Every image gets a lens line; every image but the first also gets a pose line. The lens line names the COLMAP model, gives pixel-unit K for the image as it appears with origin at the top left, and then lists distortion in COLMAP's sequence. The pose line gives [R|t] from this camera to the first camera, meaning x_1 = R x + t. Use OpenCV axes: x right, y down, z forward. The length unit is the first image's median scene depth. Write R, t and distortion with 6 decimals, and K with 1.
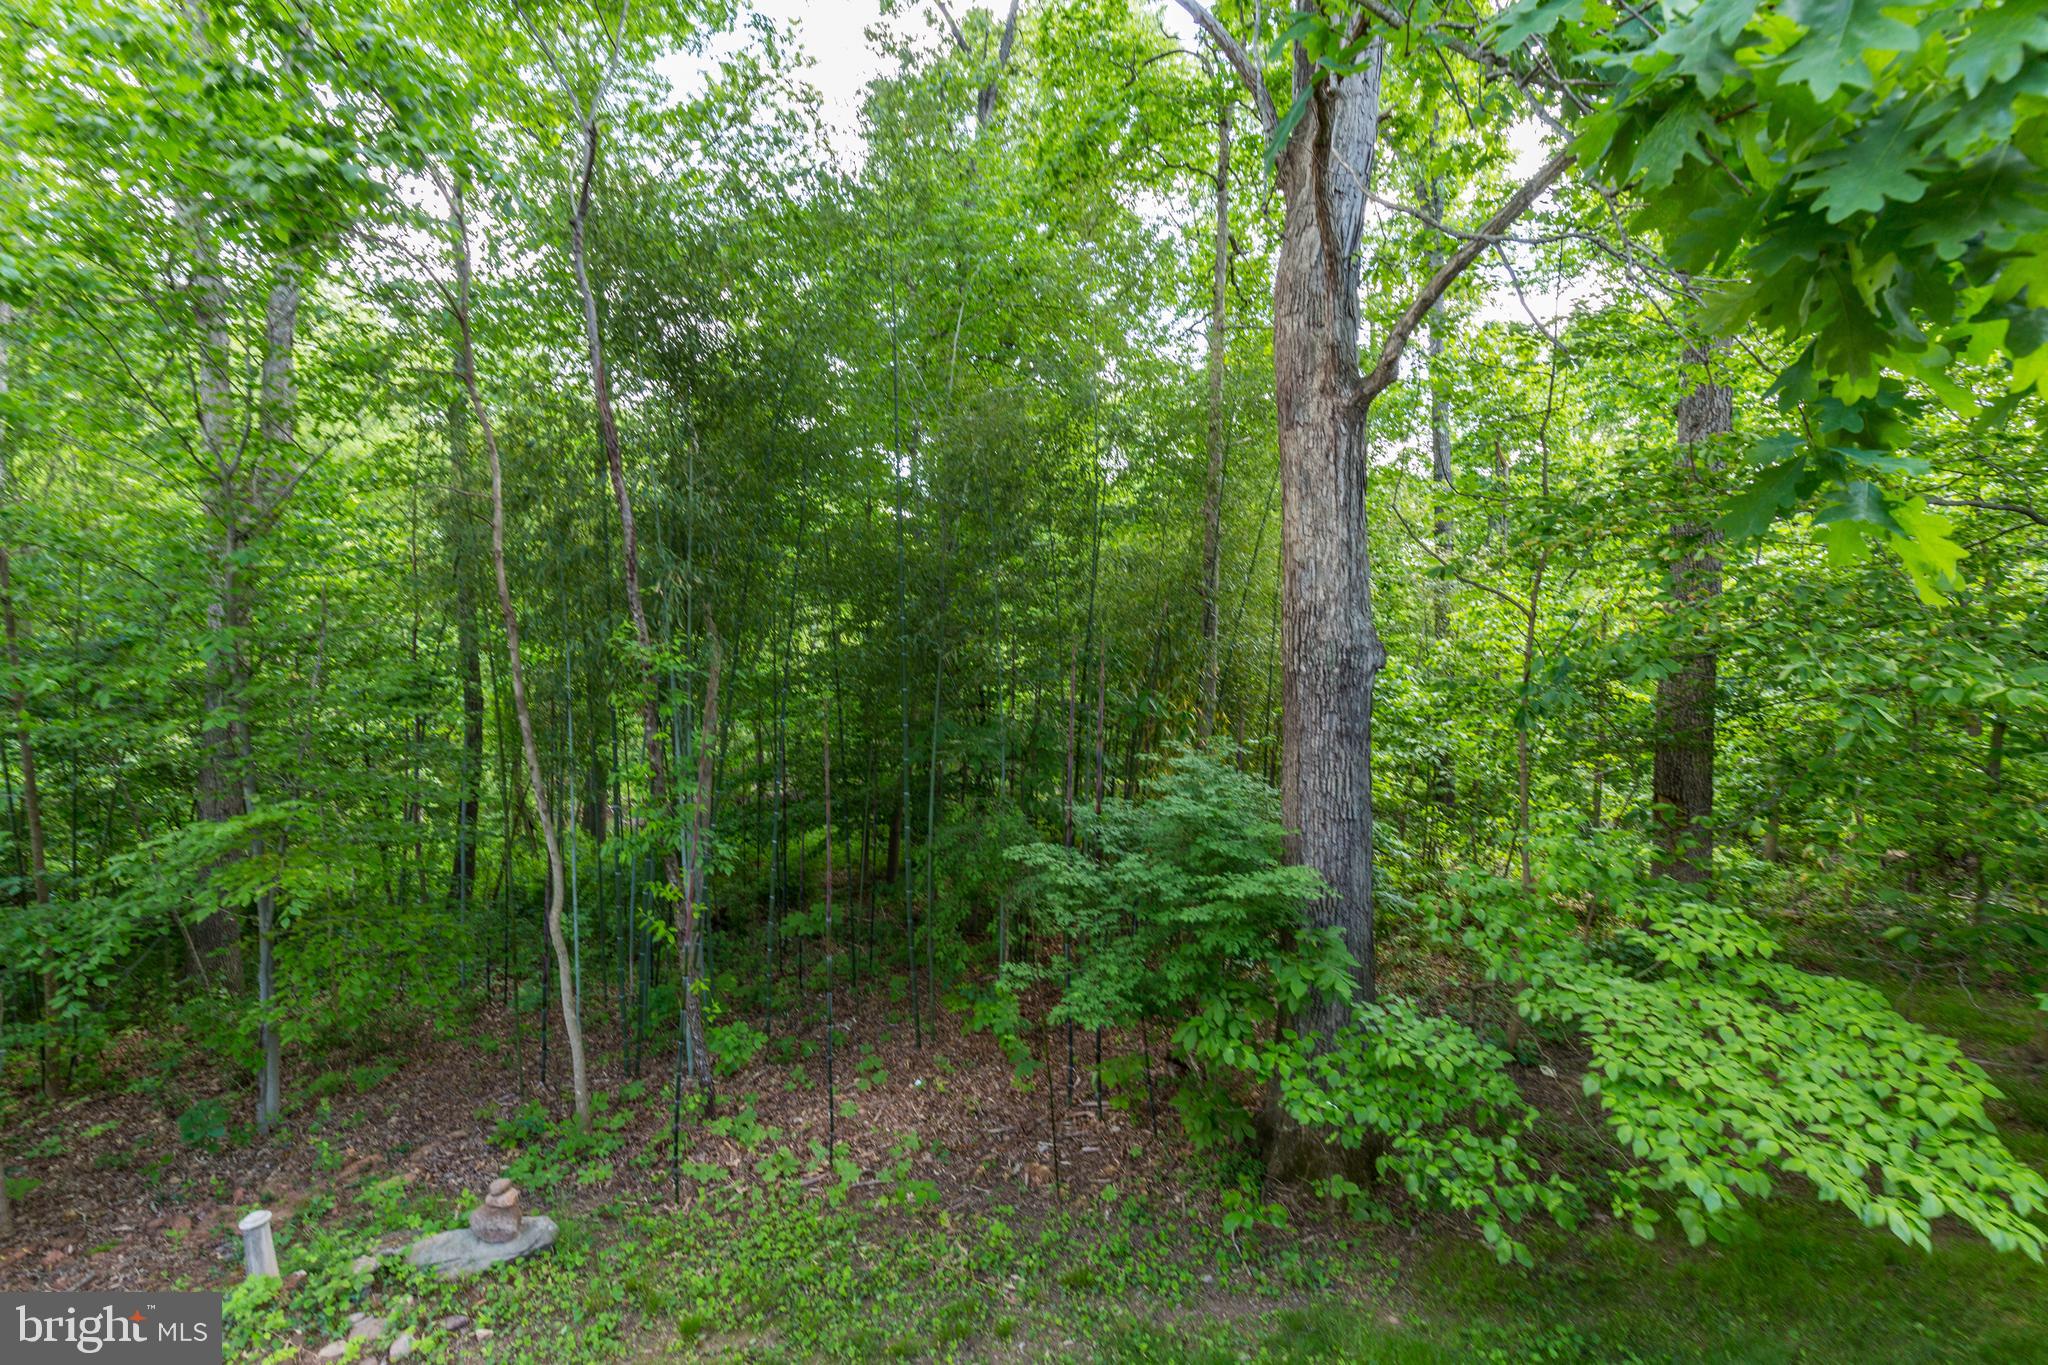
lens RADIAL K [[941.3, 0, 1024.3], [0, 941.3, 687.7], [0, 0, 1]] dist [-0.003931, -0.000448]
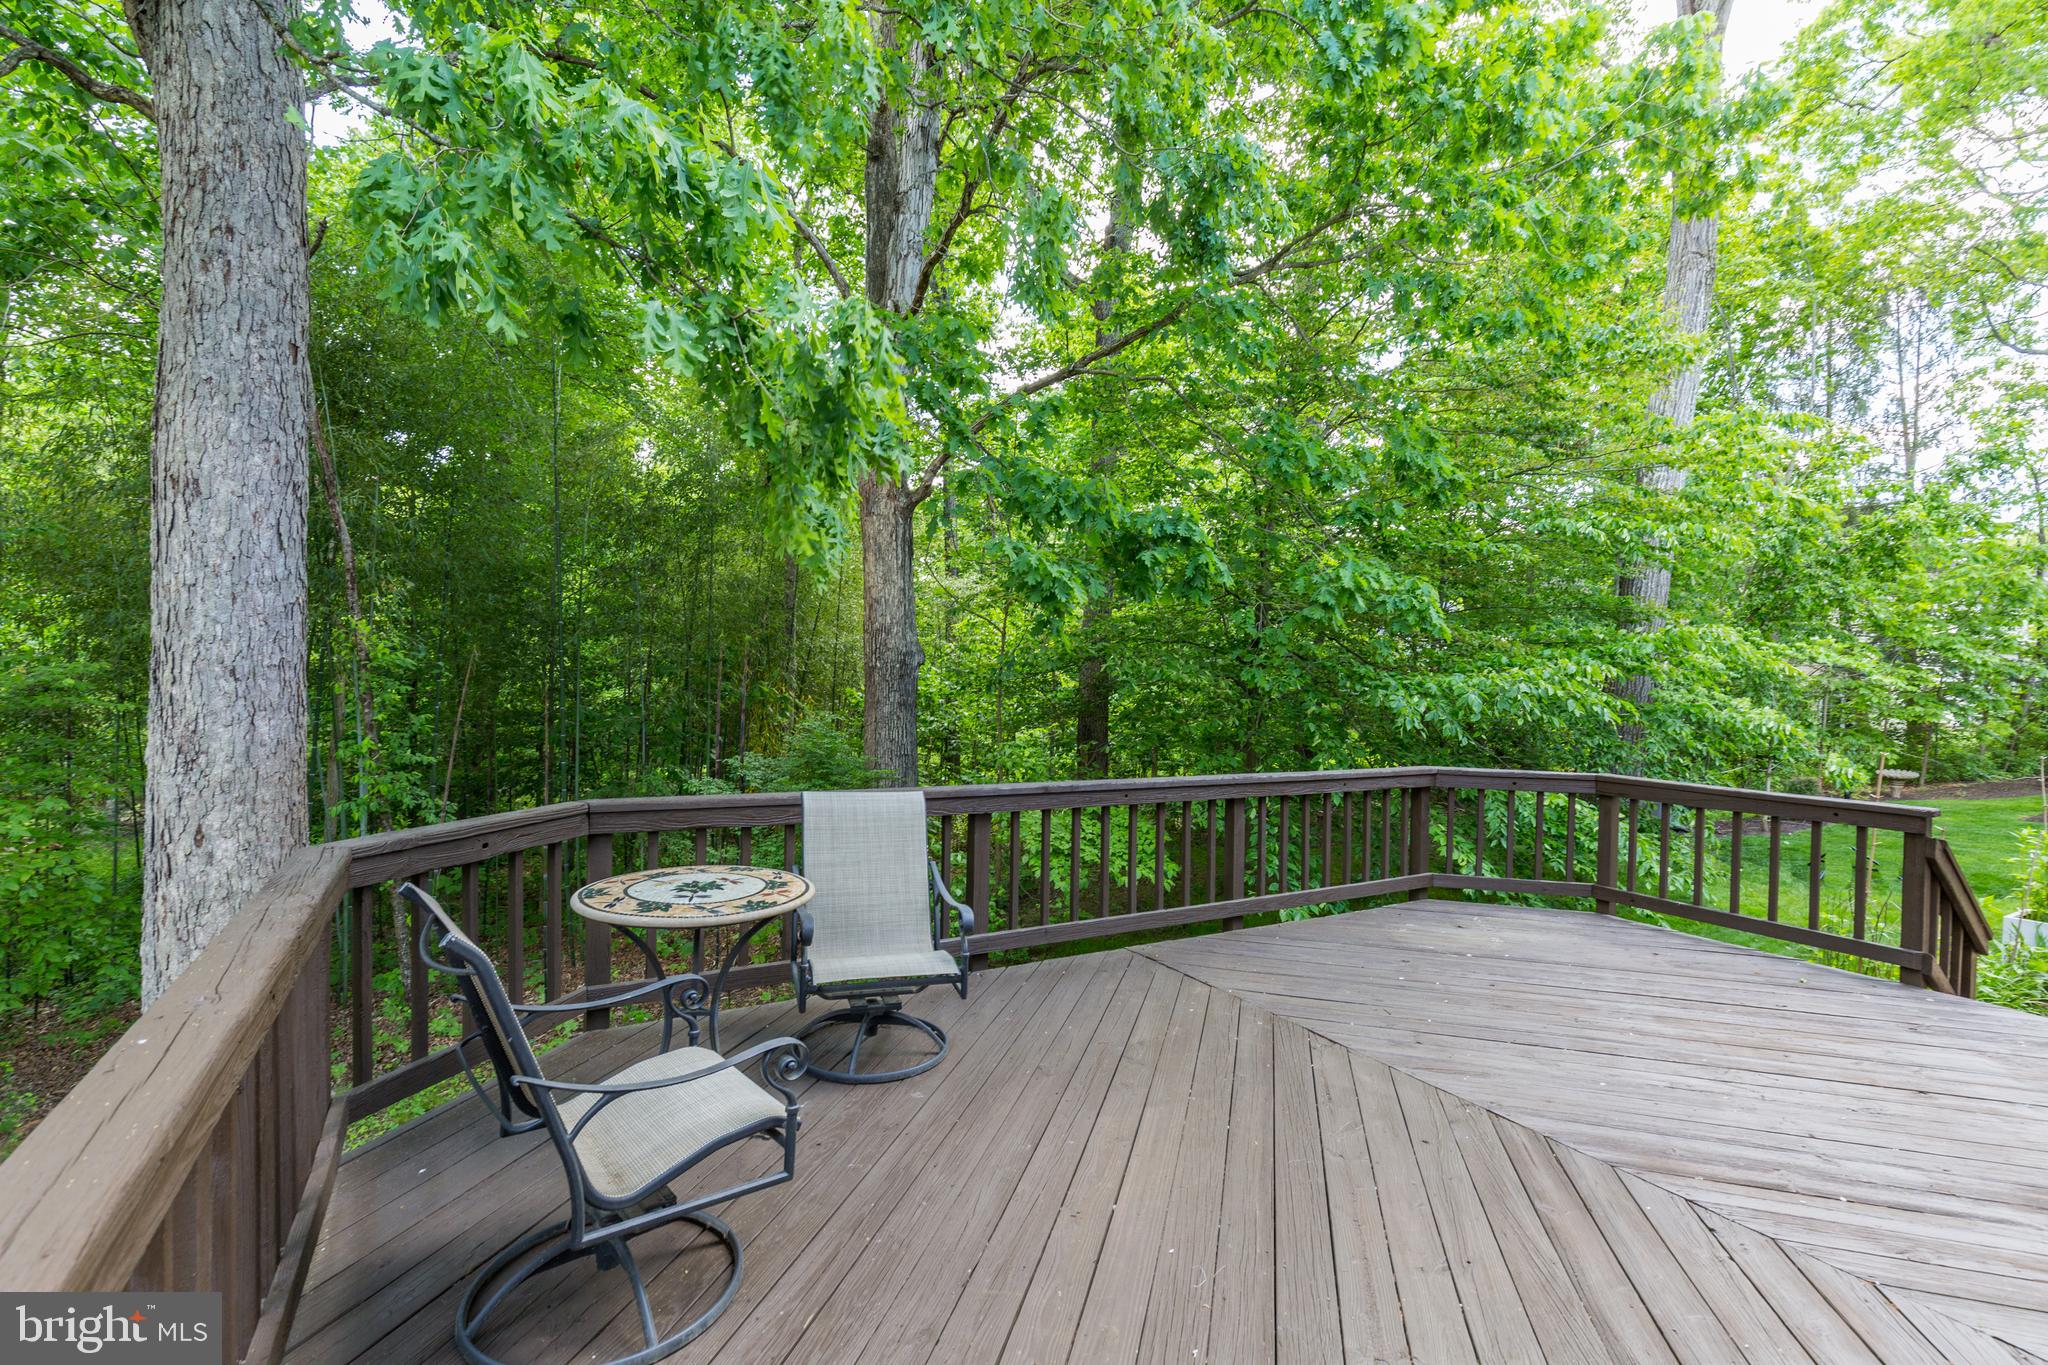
lens RADIAL K [[941.3, 0, 1024.1], [0, 941.3, 685.5], [0, 0, 1]] dist [-0.003931, -0.000448]
pose [[0.874163, -0.000792, 0.485631, -0.222960], [-0.002739, 0.999975, 0.006562, 0.003368], [-0.485624, -0.007066, 0.874139, -0.450320]]
